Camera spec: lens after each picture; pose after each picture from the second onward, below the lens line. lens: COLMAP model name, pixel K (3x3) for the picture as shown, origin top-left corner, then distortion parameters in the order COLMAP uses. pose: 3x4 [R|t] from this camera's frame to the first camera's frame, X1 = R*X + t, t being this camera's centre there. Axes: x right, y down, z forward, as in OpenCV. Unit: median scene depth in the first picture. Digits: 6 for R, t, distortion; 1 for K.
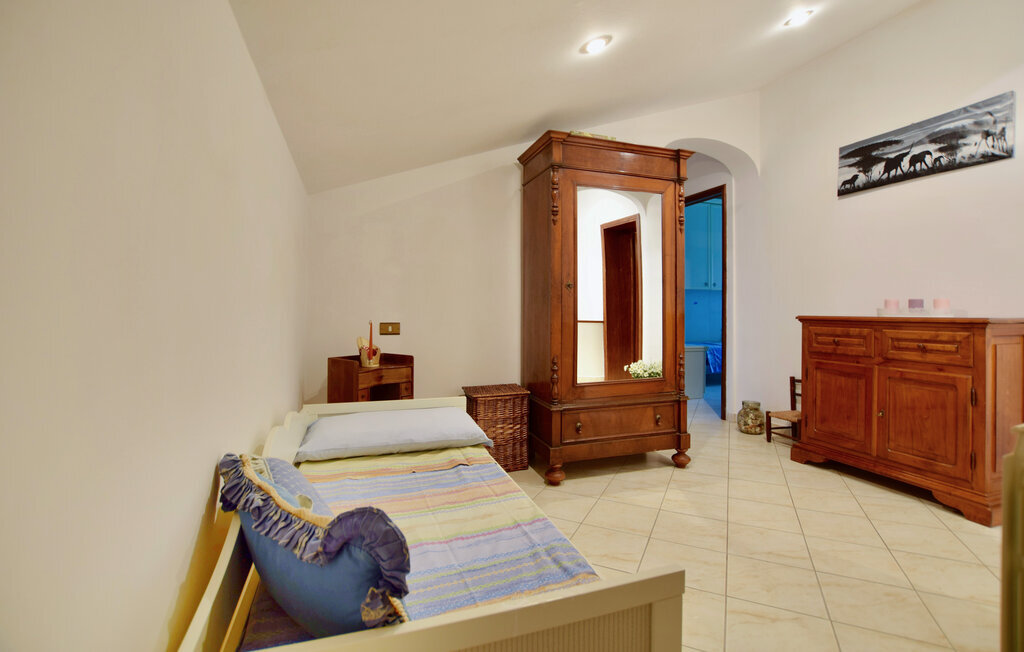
lens RADIAL K [[444.3, 0, 509.8], [0, 444.3, 318.4], [0, 0, 1]] dist [-0.003709, -0.000118]
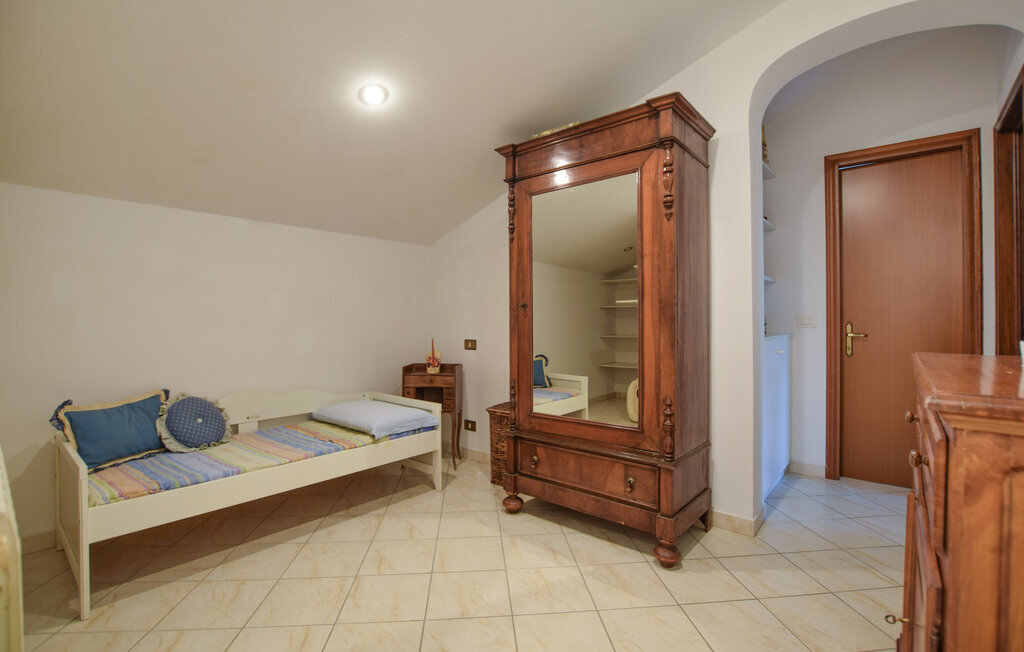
lens RADIAL K [[467.1, 0, 511.0], [0, 467.1, 324.0], [0, 0, 1]] dist [-0.033806, 0.003636]
pose [[0.502828, 0.002416, -0.864383, 0.898322], [-0.000396, 0.999997, 0.002565, -0.035938], [0.864387, -0.000947, 0.502827, 0.451523]]
